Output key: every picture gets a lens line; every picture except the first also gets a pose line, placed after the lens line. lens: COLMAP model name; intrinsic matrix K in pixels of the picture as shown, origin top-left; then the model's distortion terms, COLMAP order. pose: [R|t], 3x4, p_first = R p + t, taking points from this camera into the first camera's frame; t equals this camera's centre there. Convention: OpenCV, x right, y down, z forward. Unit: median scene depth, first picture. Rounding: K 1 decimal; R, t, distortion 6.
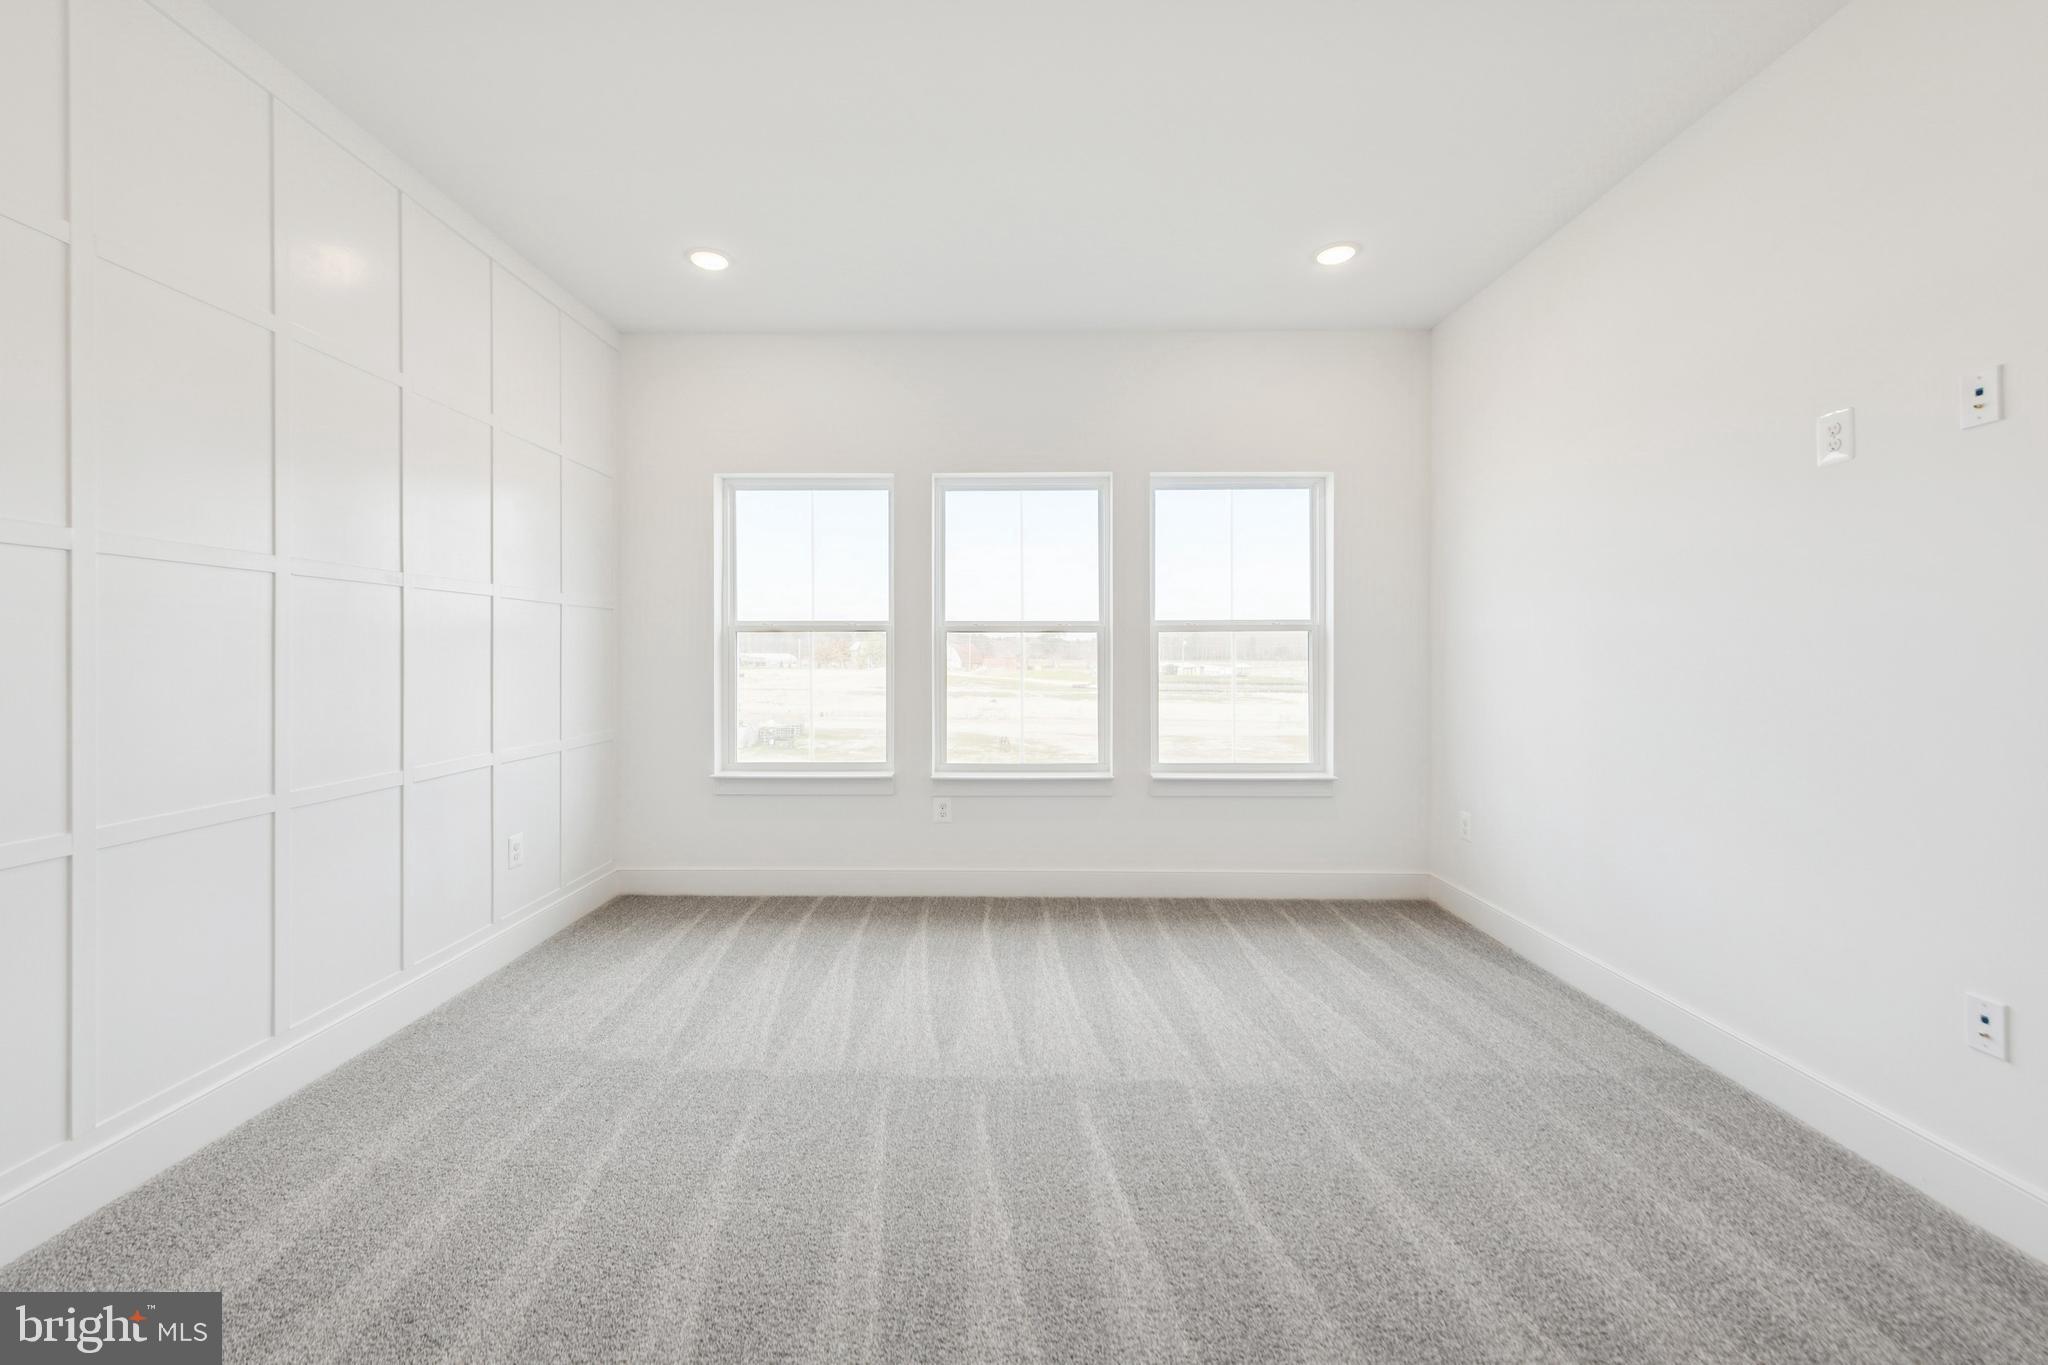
lens RADIAL K [[805.5, 0, 1012.9], [0, 805.5, 656.5], [0, 0, 1]] dist [0.016644, -0.004068]
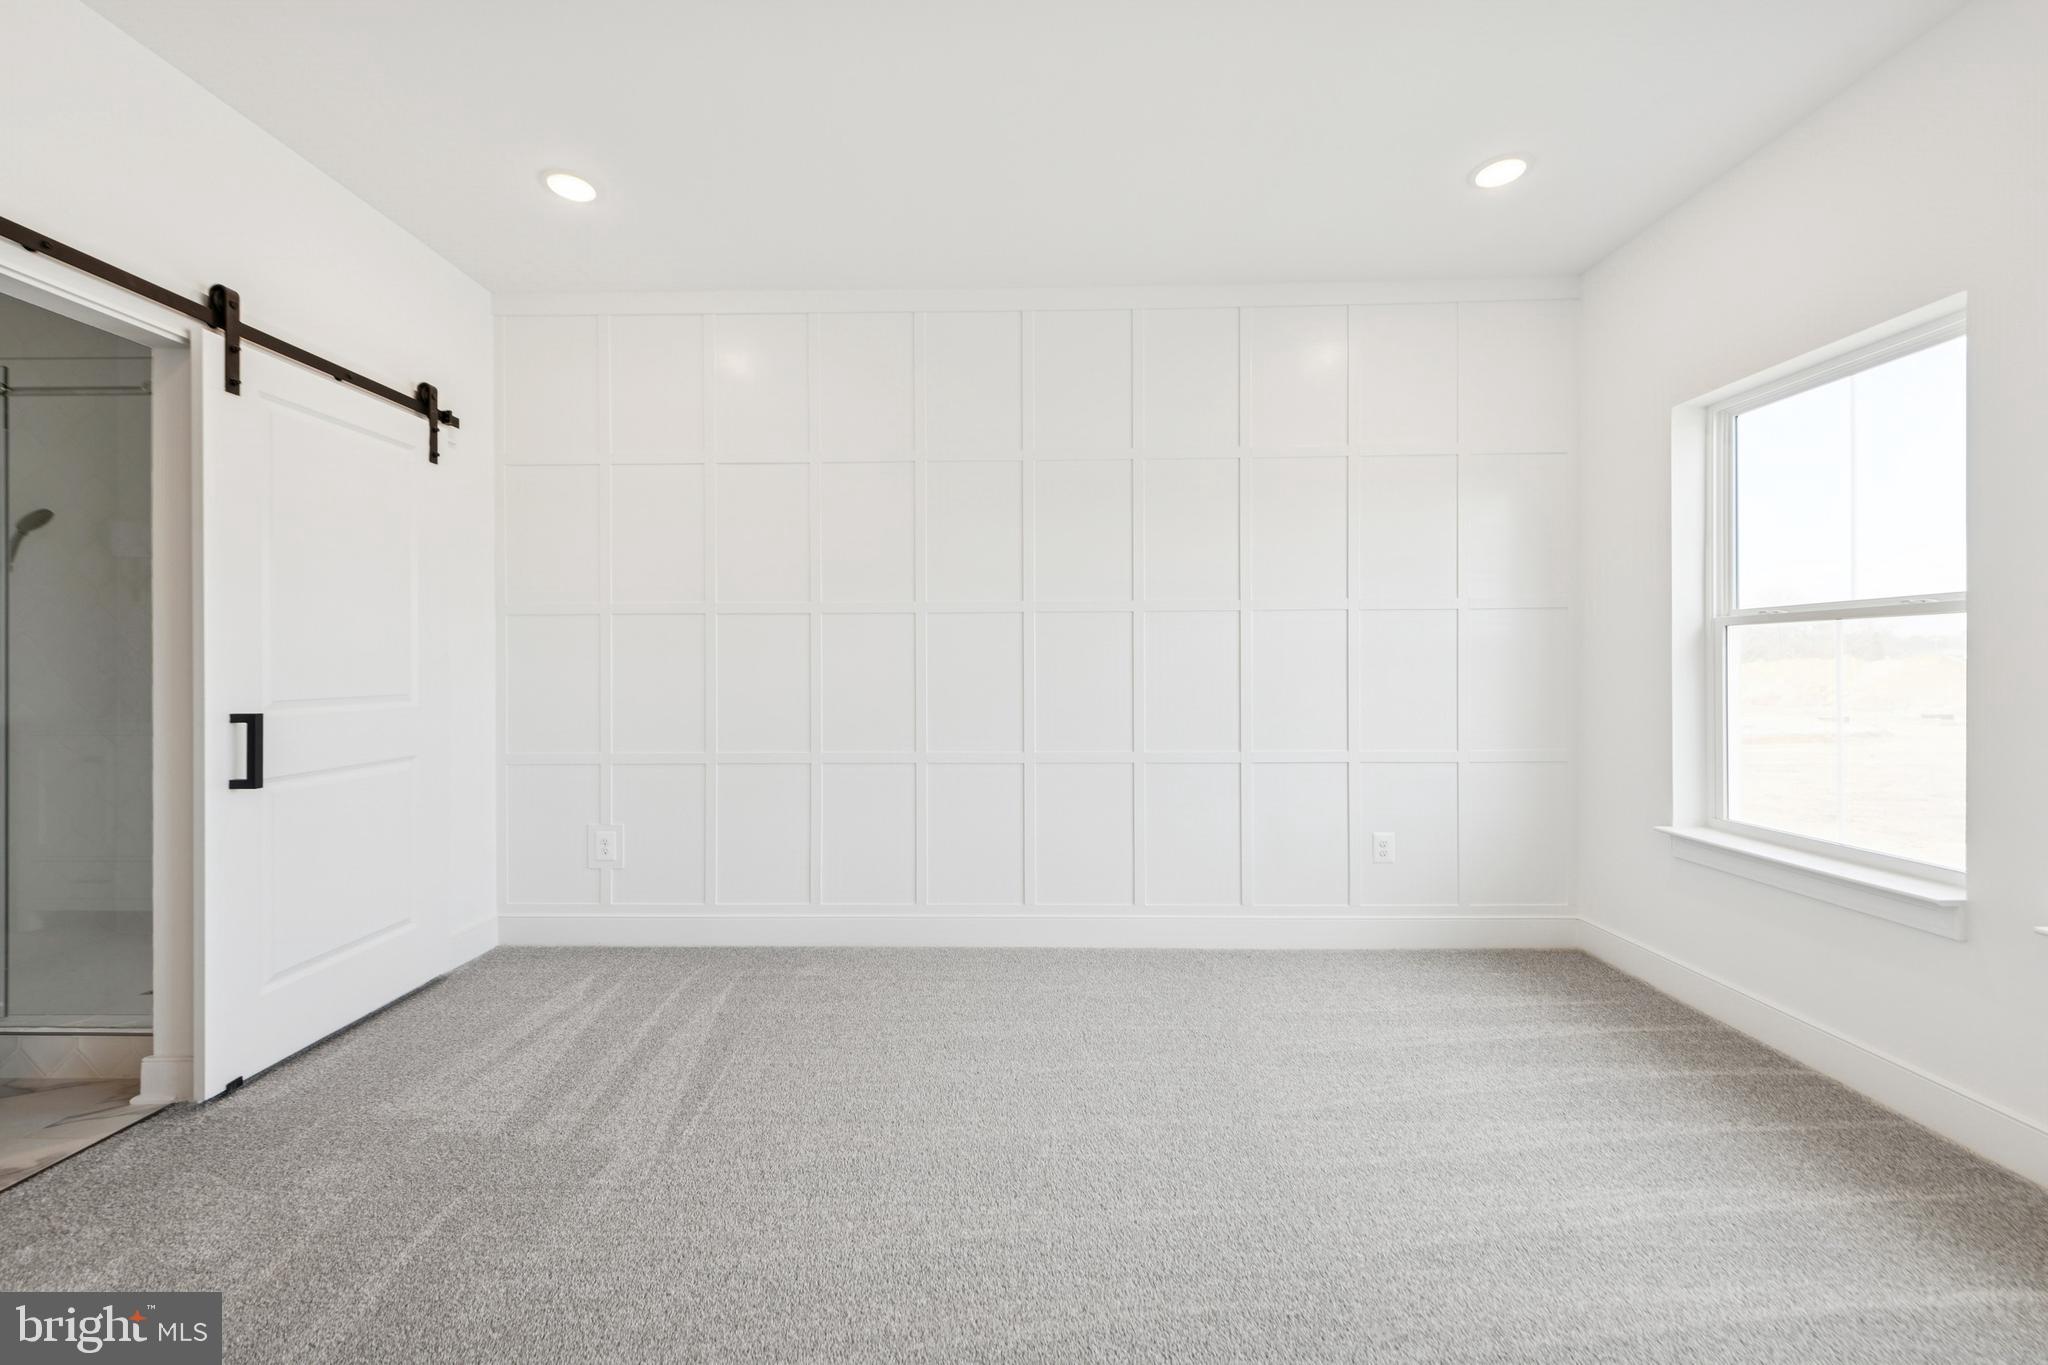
lens RADIAL K [[805.5, 0, 1010.7], [0, 805.5, 664.1], [0, 0, 1]] dist [0.016644, -0.004068]
pose [[-0.004170, -0.001267, -0.999991, 0.386439], [0.002818, 0.999995, -0.001279, 0.000134], [0.999987, -0.002824, -0.004166, 0.452905]]
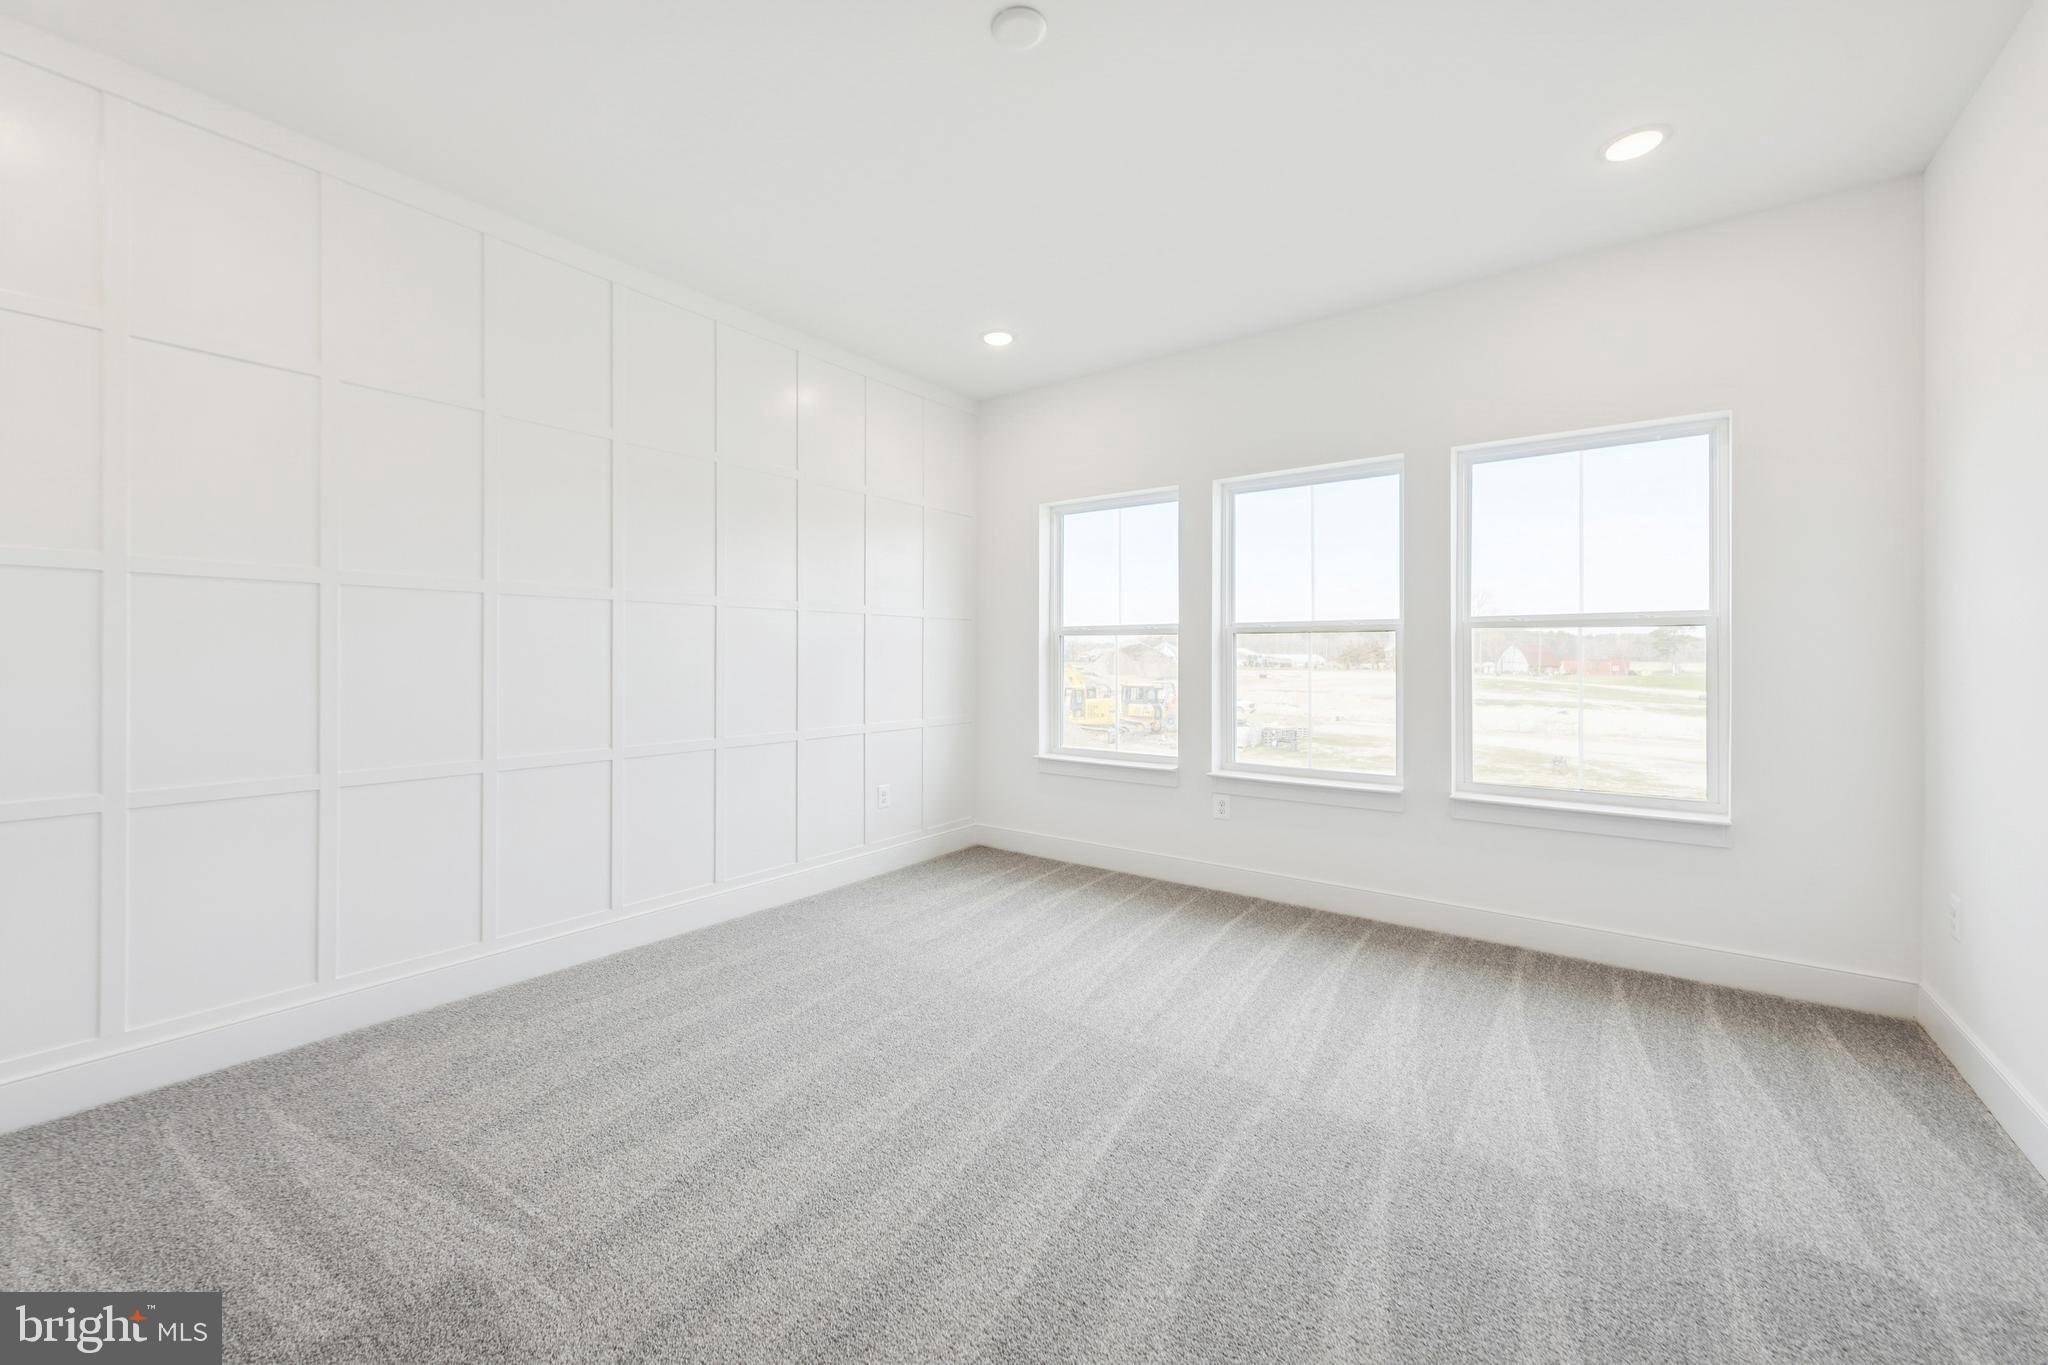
lens RADIAL K [[805.5, 0, 1011.0], [0, 805.5, 656.3], [0, 0, 1]] dist [0.016644, -0.004068]
pose [[0.807818, 0.001351, -0.589431, 0.327973], [-0.002624, 0.999996, -0.001304, 0.000557], [0.589426, 0.002600, 0.807818, 0.011117]]
